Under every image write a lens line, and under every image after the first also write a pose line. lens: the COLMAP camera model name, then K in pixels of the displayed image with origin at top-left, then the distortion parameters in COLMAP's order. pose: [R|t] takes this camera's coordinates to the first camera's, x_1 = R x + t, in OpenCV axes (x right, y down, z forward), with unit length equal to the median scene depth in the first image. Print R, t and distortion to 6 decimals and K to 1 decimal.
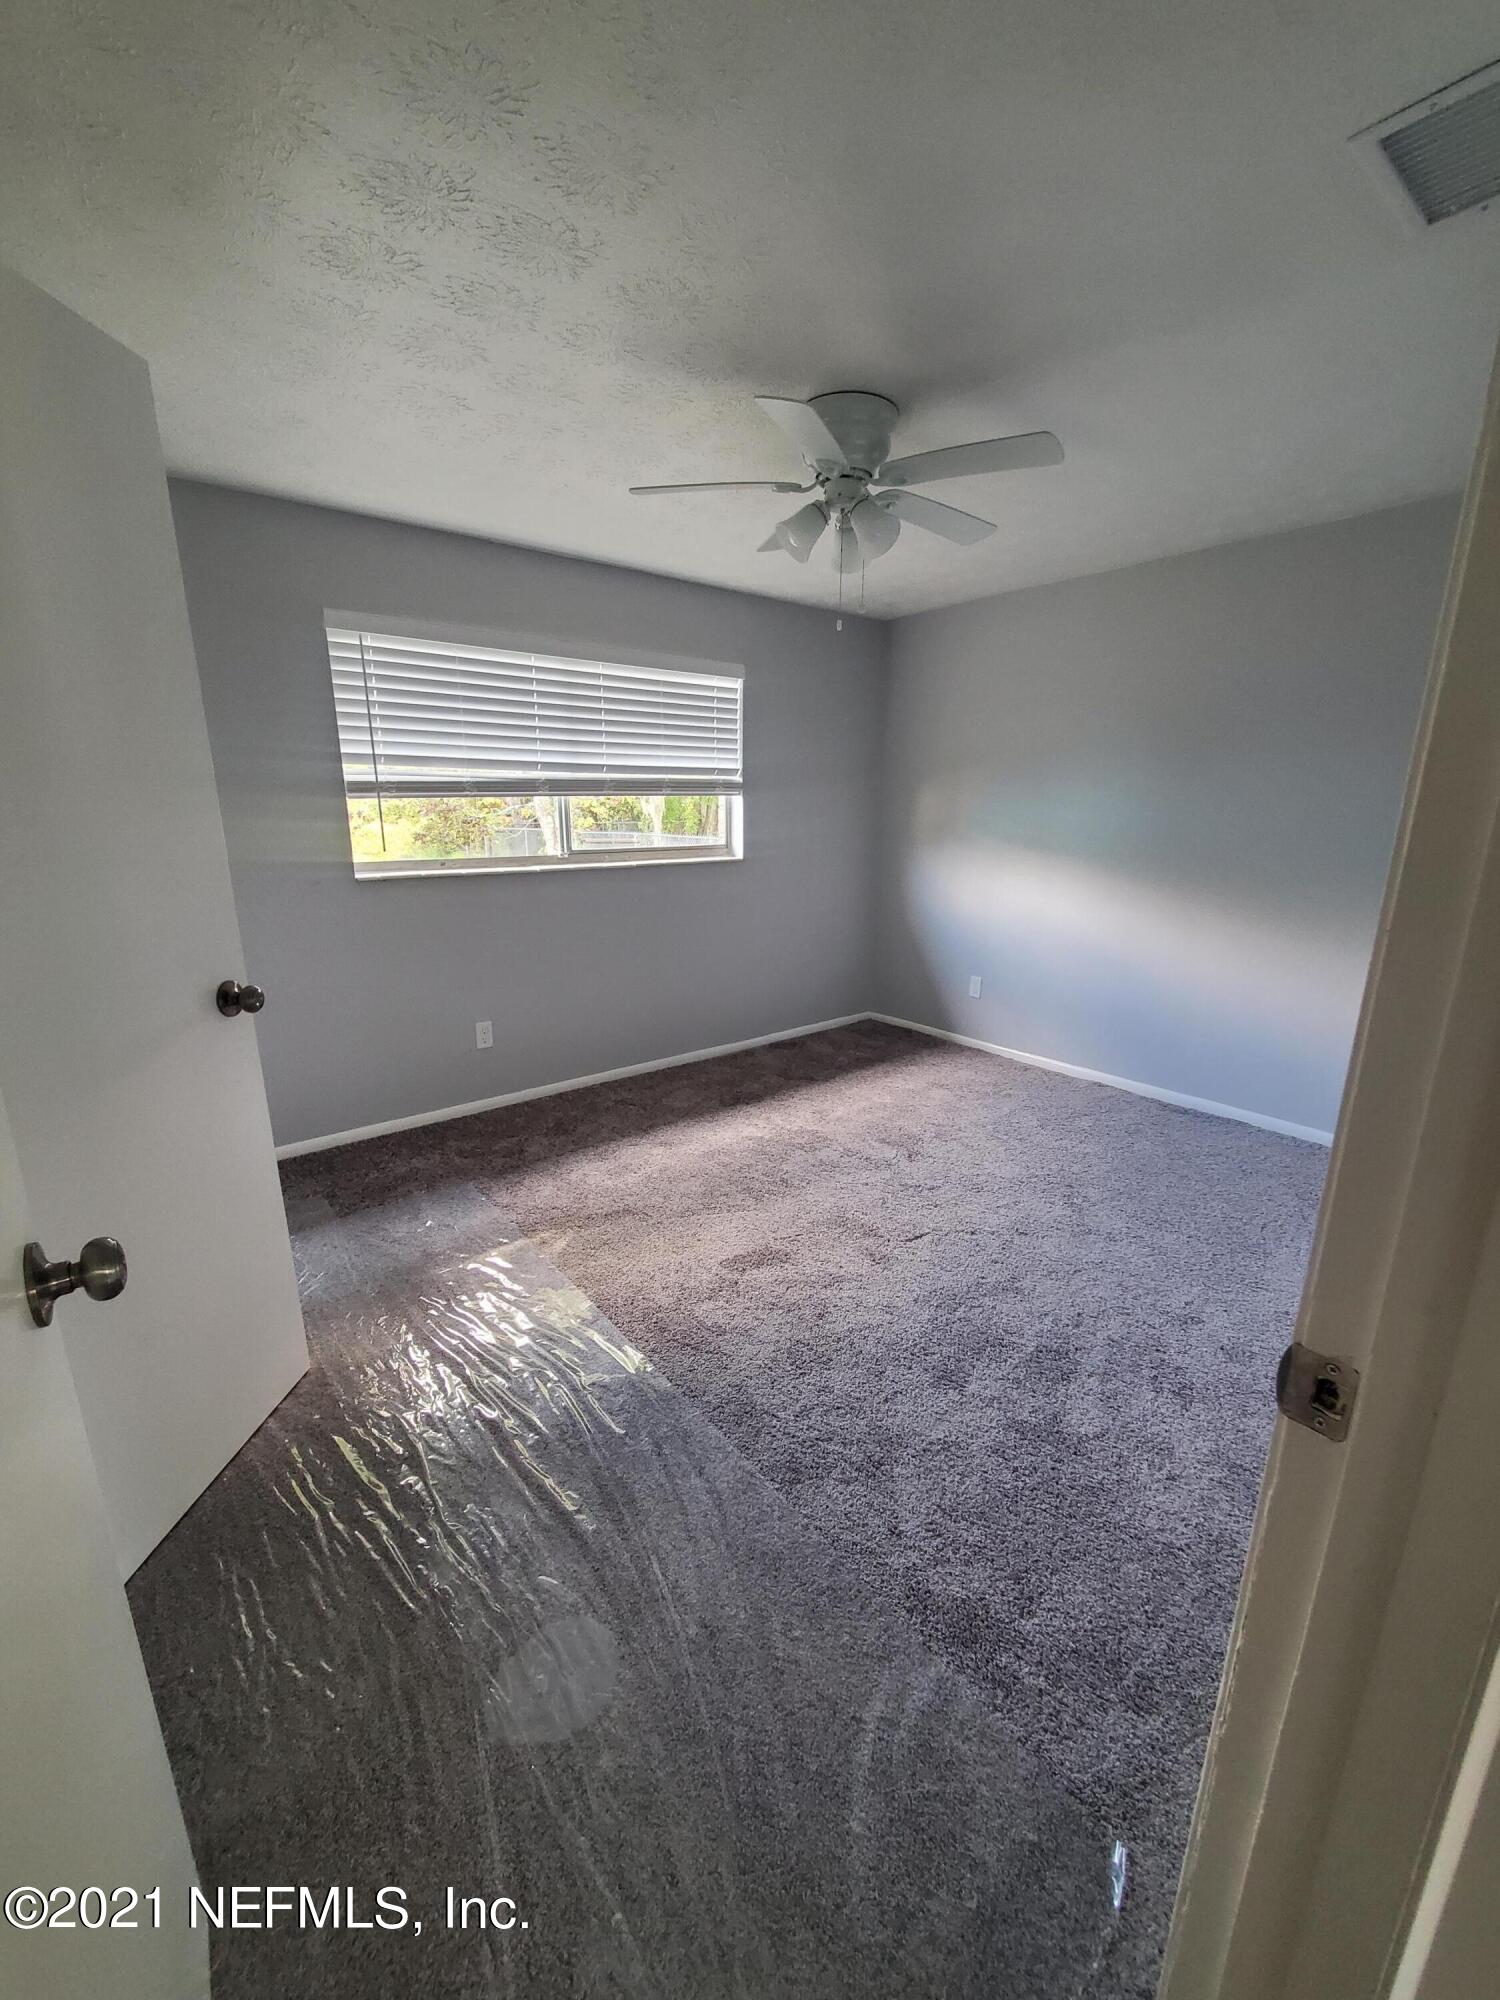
lens RADIAL K [[800.3, 0, 750.0], [0, 800.3, 1000.0], [0, 0, 1]] dist [-0.000232, -0.000021]
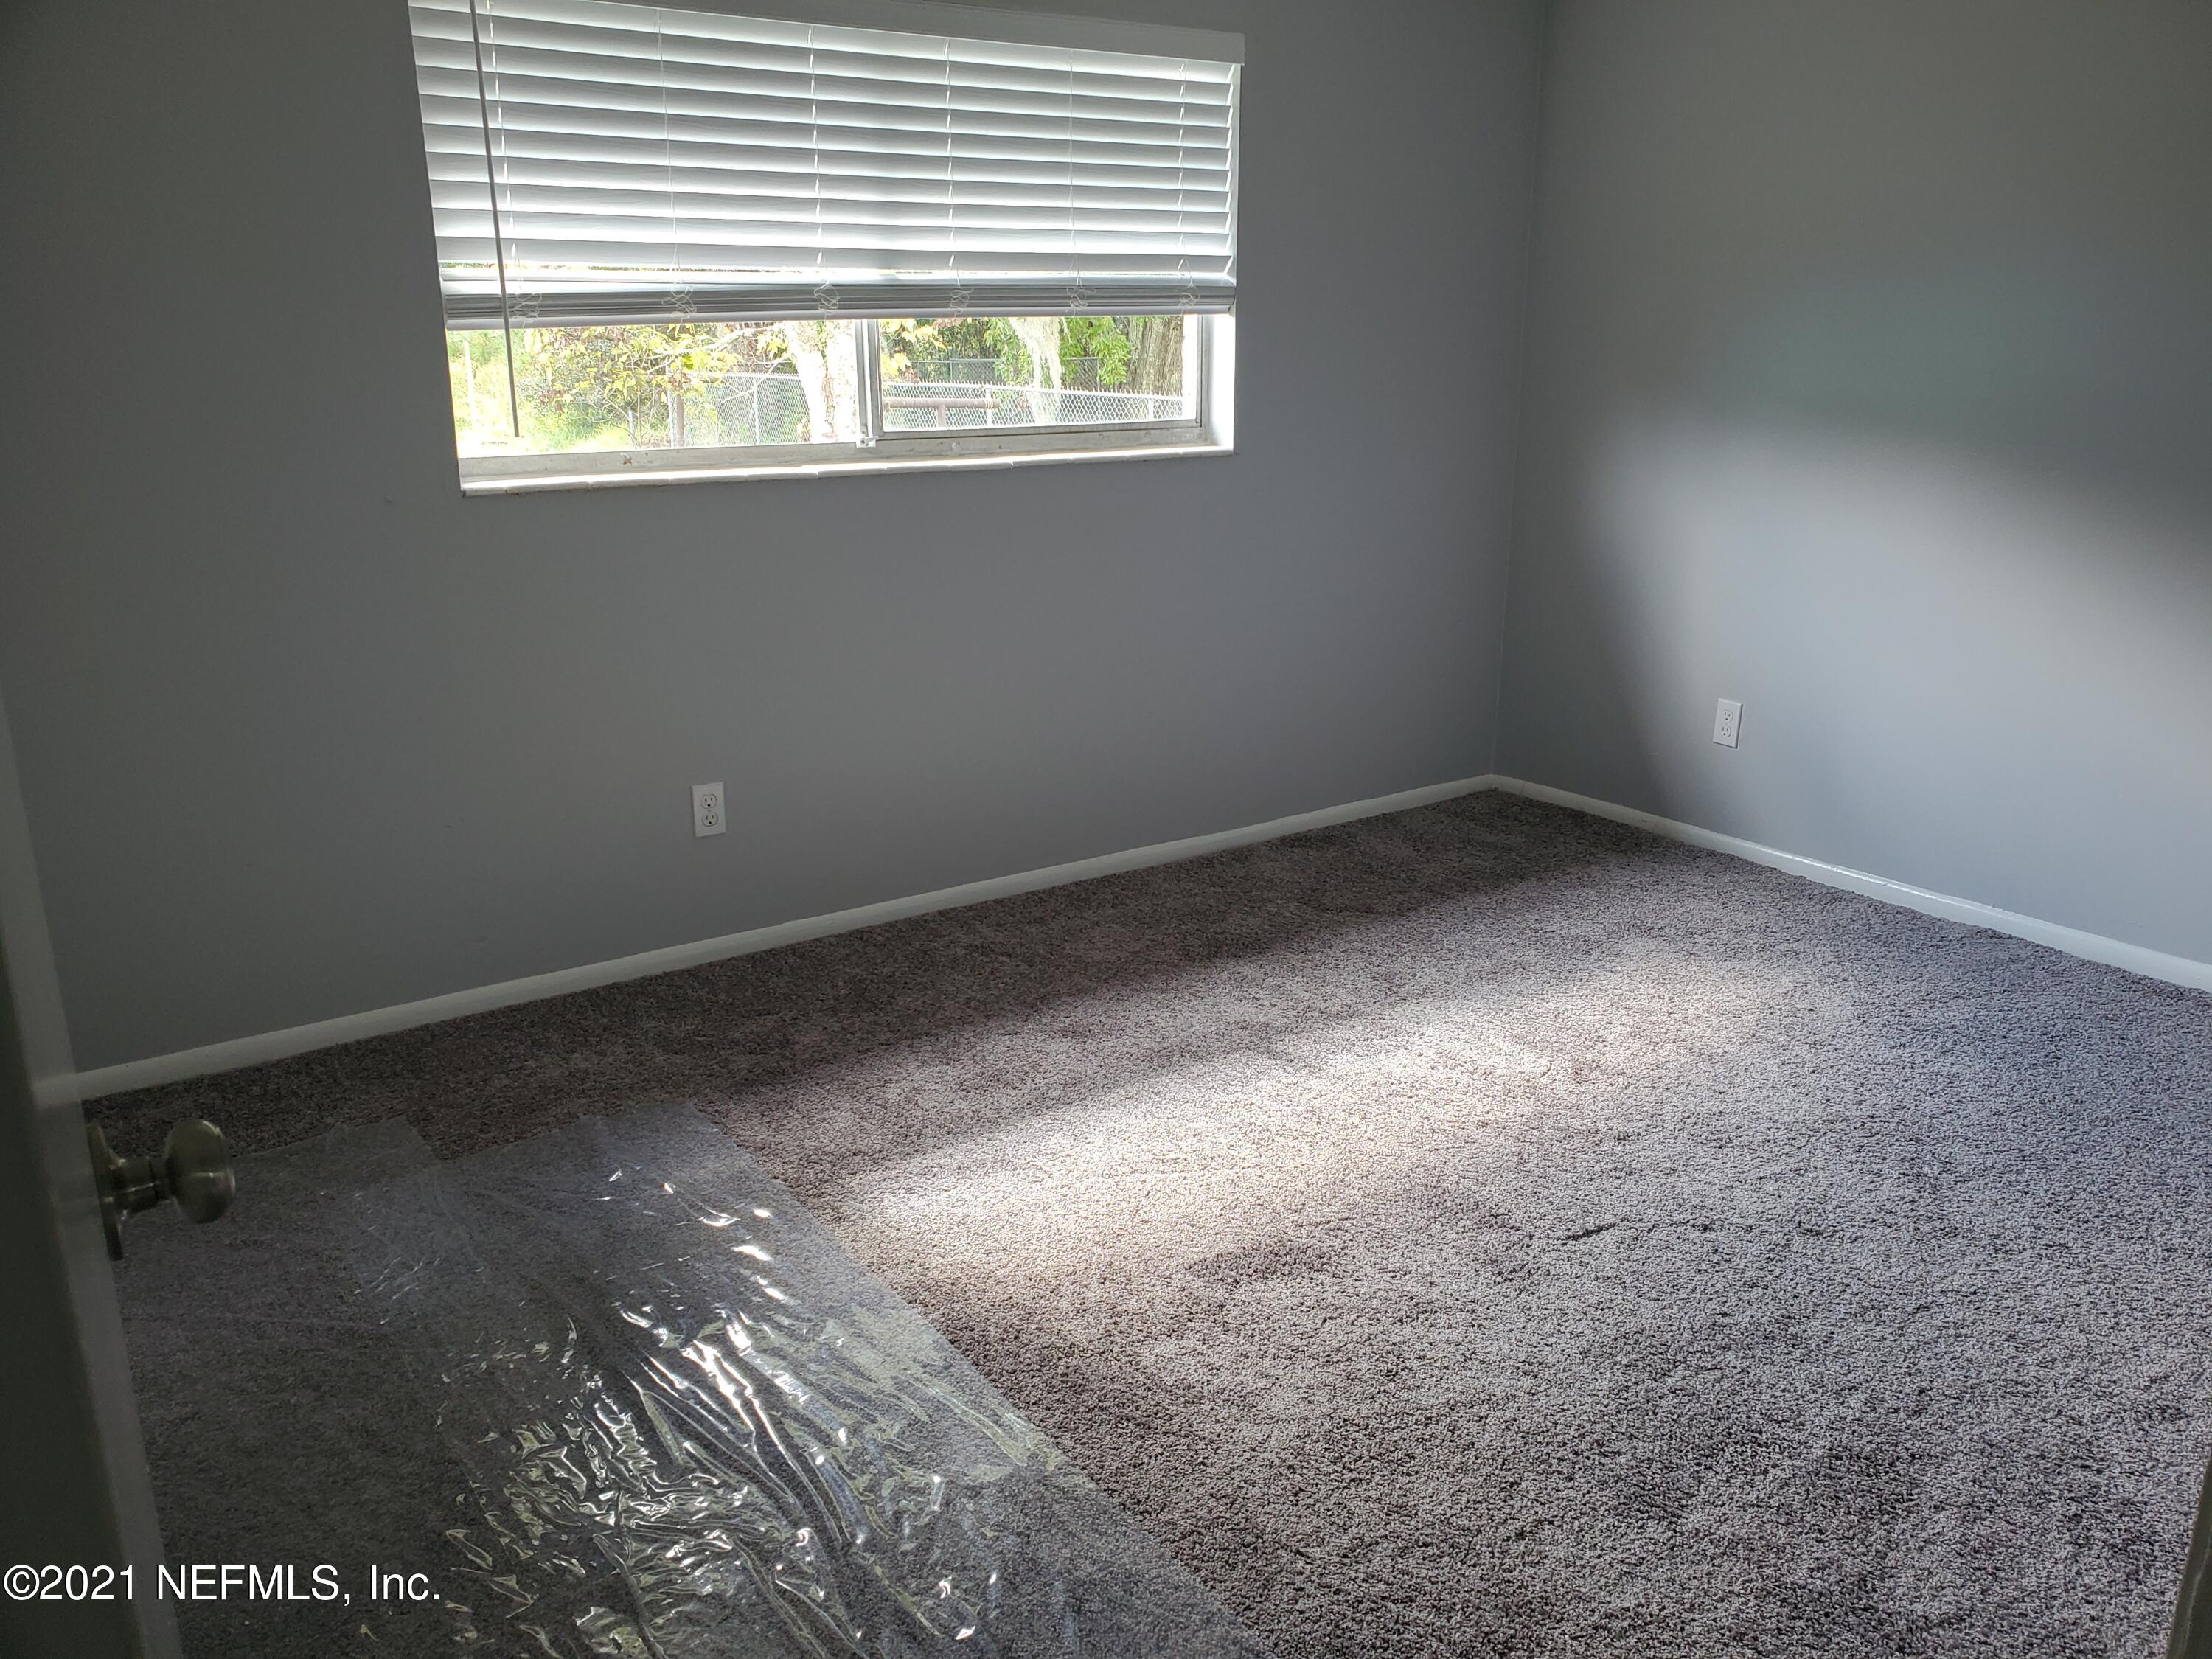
lens RADIAL K [[1811.1, 0, 1106.0], [0, 1811.1, 829.5], [0, 0, 1]] dist [-0.012993, 0.006254]
pose [[0.998284, 0.010321, -0.057638, -0.023264], [-0.007863, 0.999057, 0.042712, 0.007275], [0.058025, -0.042185, 0.997423, -0.101623]]
